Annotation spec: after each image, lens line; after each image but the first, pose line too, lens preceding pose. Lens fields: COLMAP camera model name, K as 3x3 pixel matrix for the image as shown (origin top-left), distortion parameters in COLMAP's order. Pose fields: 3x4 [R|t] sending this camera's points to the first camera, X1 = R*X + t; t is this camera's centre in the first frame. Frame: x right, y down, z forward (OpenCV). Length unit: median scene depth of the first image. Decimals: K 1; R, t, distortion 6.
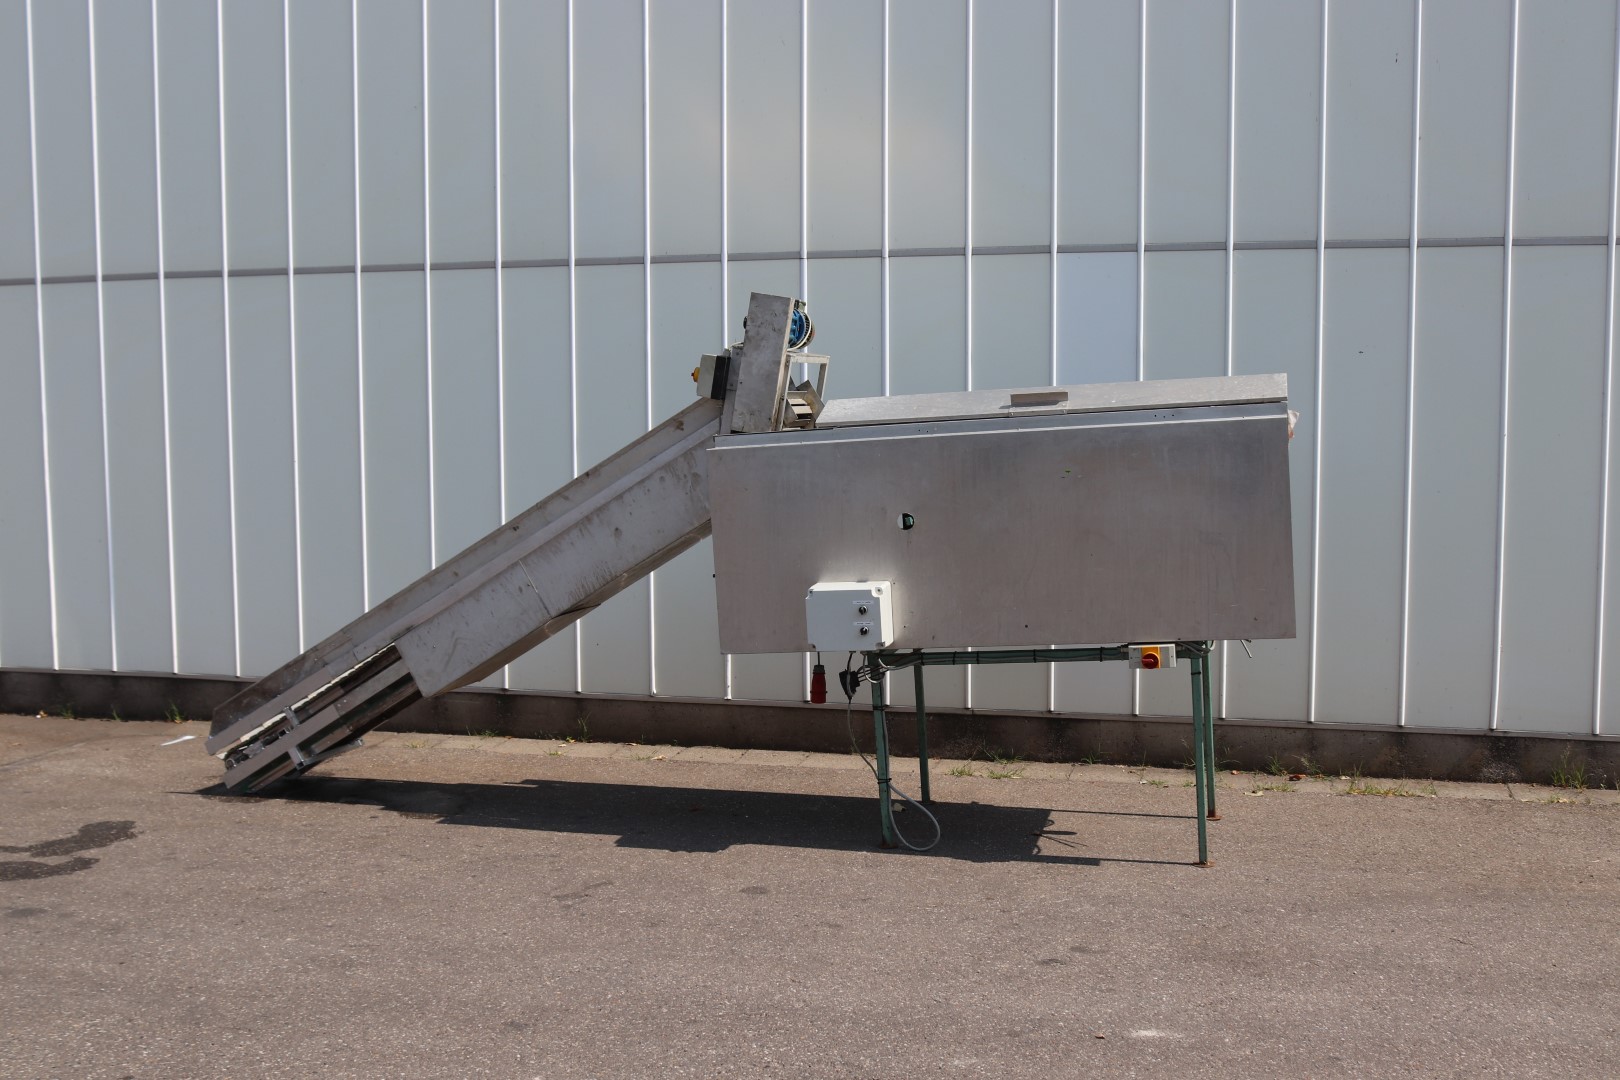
lens RADIAL K [[1740.4, 0, 809.1], [0, 1740.4, 551.7], [0, 0, 1]] dist [-0.114313, 0.147165]
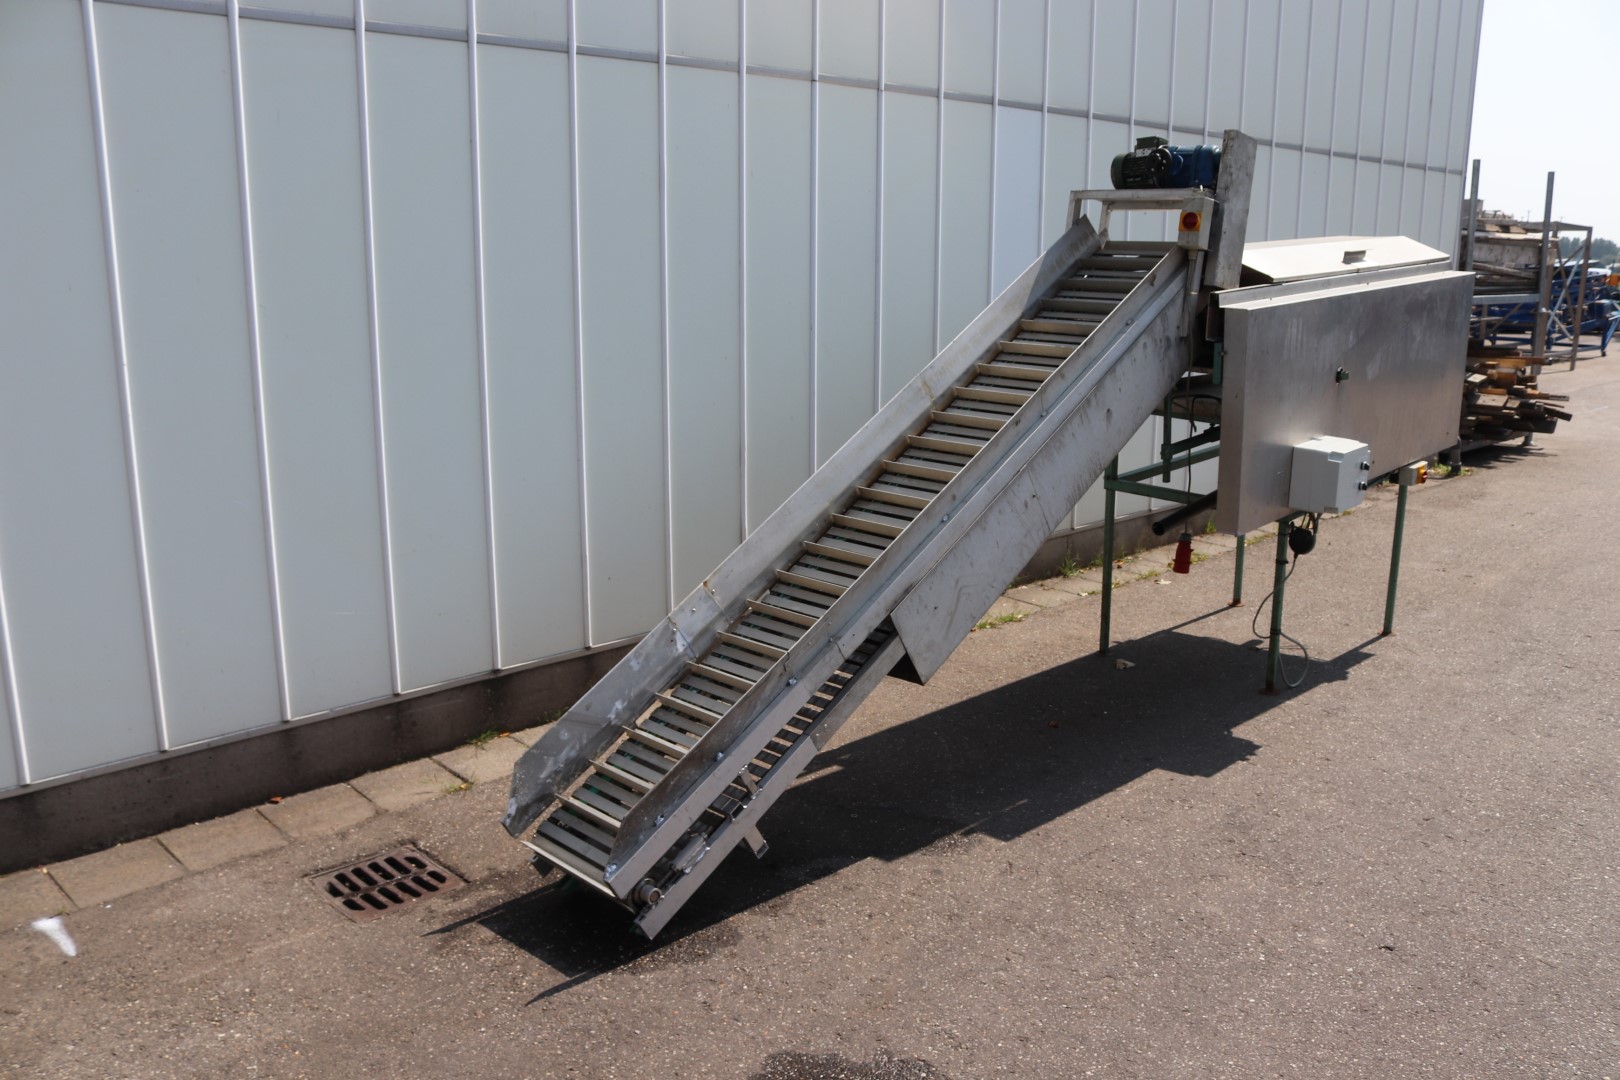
lens RADIAL K [[1358.4, 0, 810.0], [0, 1358.4, 540.0], [0, 0, 1]] dist [-0.145383, 0.142135]
pose [[0.501346, -0.174619, 0.847443, -0.730064], [0.067568, 0.984334, 0.162853, -0.065907], [-0.862605, -0.024385, 0.505291, 0.811801]]
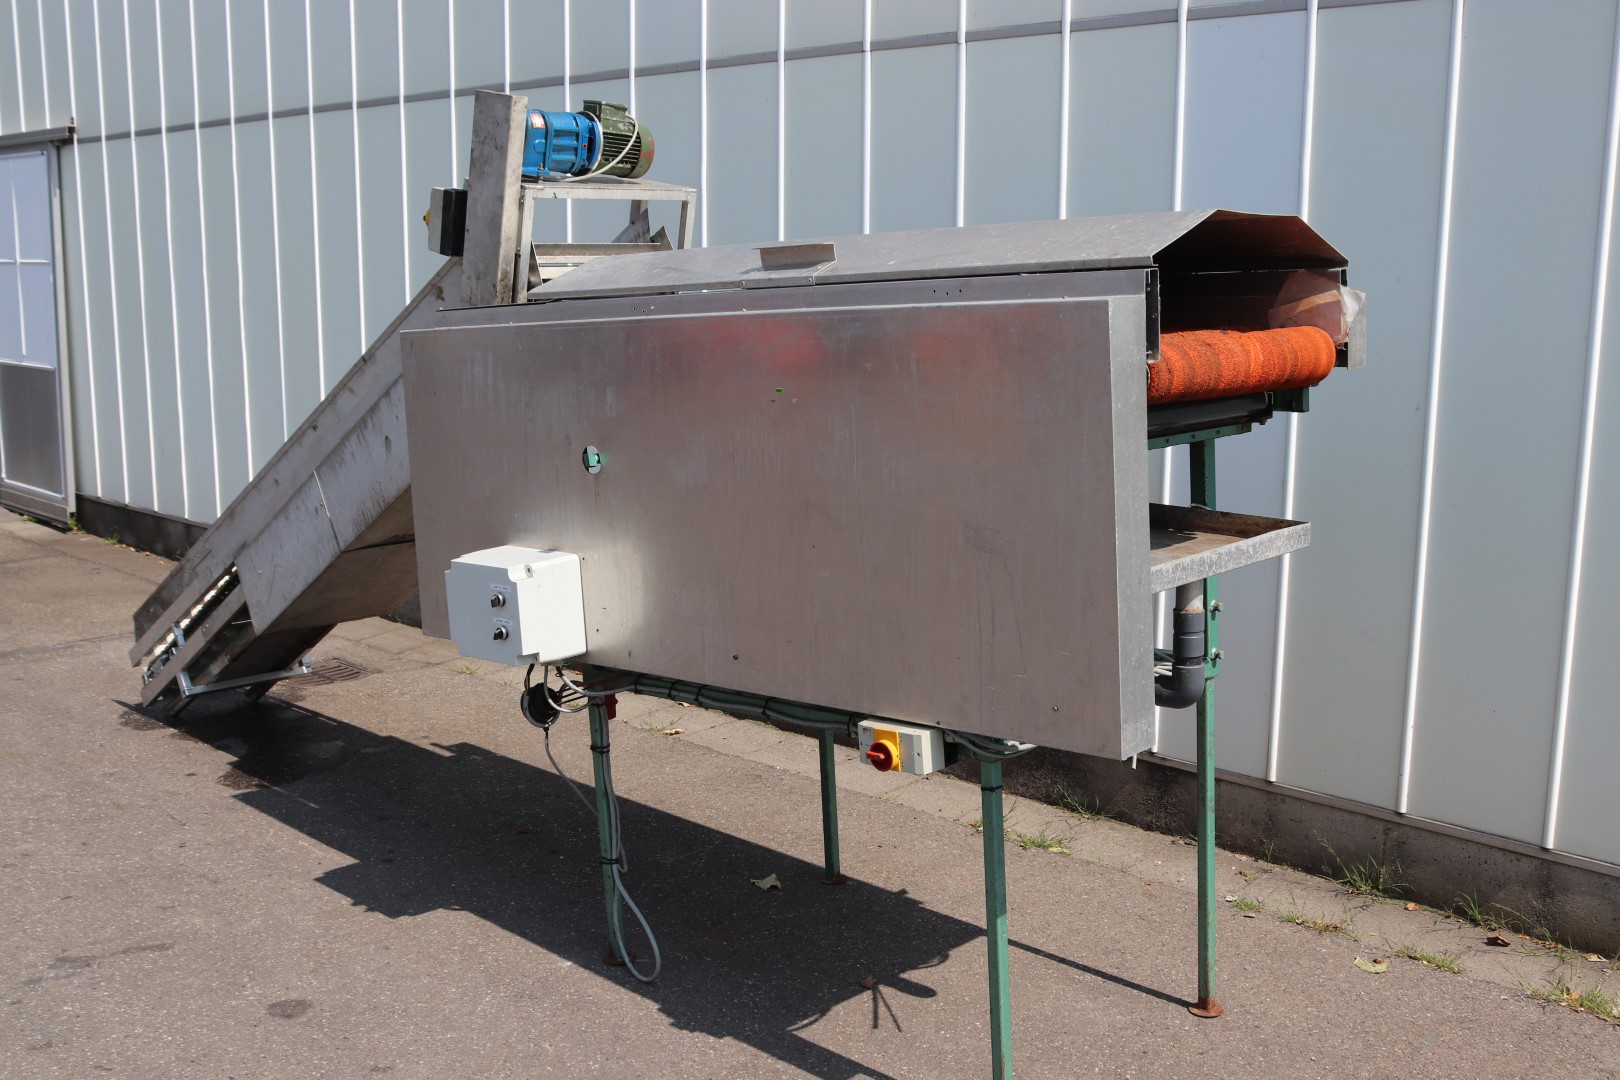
lens RADIAL K [[1661.2, 0, 816.8], [0, 1661.2, 548.4], [0, 0, 1]] dist [-0.136148, 0.174671]
pose [[0.877926, 0.092395, -0.469796, 0.370874], [-0.050554, 0.993607, 0.100941, -0.045618], [0.476119, -0.064869, 0.876985, 0.494135]]
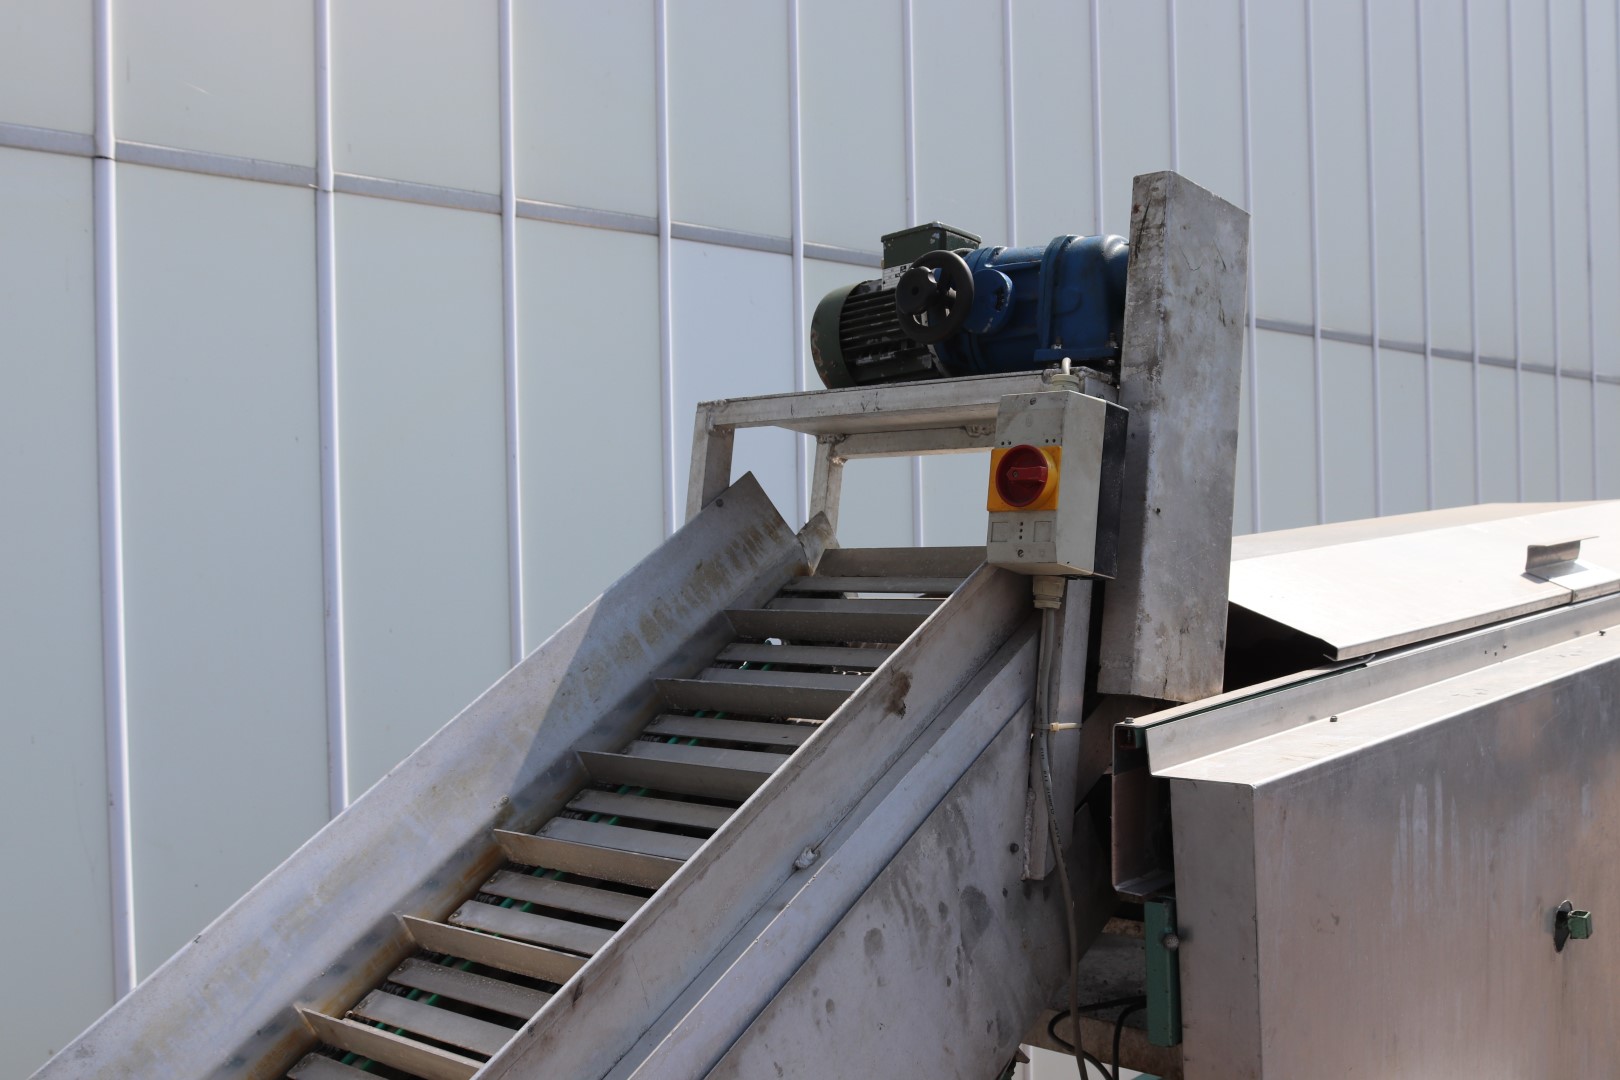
lens RADIAL K [[1817.9, 0, 815.9], [0, 1817.9, 550.7], [0, 0, 1]] dist [-0.081261, 0.038596]
pose [[0.460752, -0.009424, 0.887479, -0.294088], [0.098700, 0.994285, -0.040684, -0.083007], [-0.882024, 0.106339, 0.459049, 0.896218]]
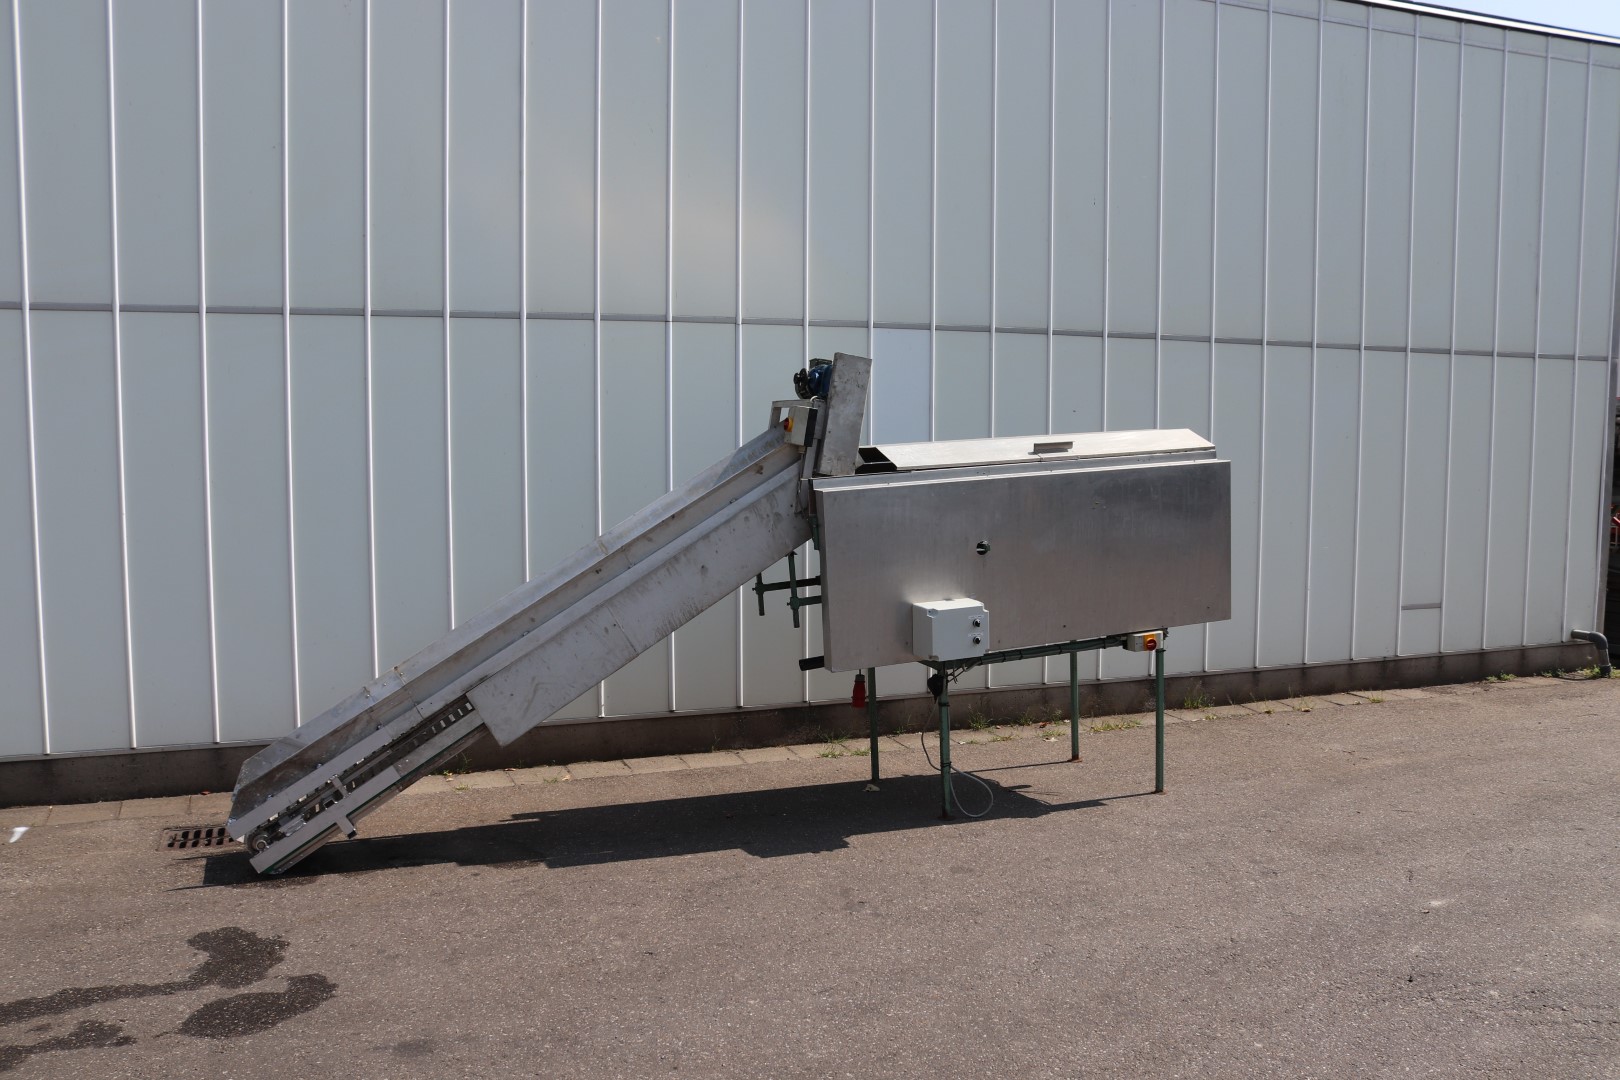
lens RADIAL K [[1375.3, 0, 793.9], [0, 1375.3, 548.7], [0, 0, 1]] dist [-0.157980, 0.165826]
pose [[0.808439, -0.042919, 0.587013, -0.570418], [0.047804, 0.998831, 0.007193, -0.027940], [-0.586635, 0.022246, 0.809546, 0.282880]]
